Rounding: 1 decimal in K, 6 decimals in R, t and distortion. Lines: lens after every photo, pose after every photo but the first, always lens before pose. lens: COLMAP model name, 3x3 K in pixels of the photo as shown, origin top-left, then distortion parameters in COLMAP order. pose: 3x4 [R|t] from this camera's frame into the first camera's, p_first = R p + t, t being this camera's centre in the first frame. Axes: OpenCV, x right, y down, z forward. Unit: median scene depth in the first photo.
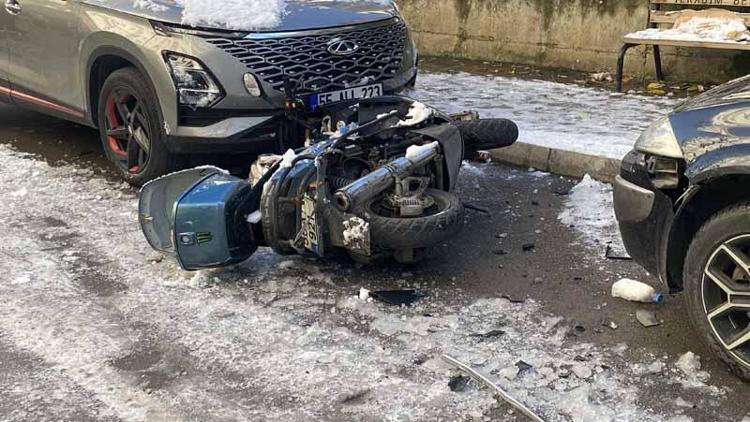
lens RADIAL K [[976.0, 0, 376.7], [0, 976.0, 212.1], [0, 0, 1]] dist [0.169199, 0.000000]
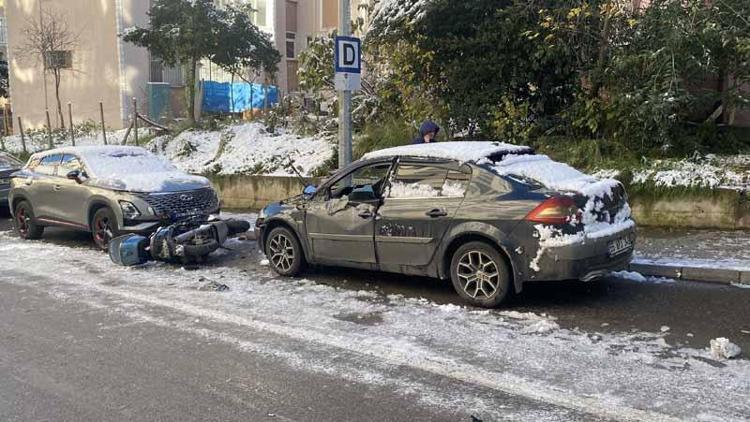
lens RADIAL K [[648.6, 0, 375.1], [0, 648.6, 208.5], [0, 0, 1]] dist [0.015845, 0.009894]
pose [[0.986446, -0.023589, 0.162380, 0.205006], [0.053472, 0.981805, -0.182210, 0.238967], [-0.155128, 0.188423, 0.969759, -0.910160]]
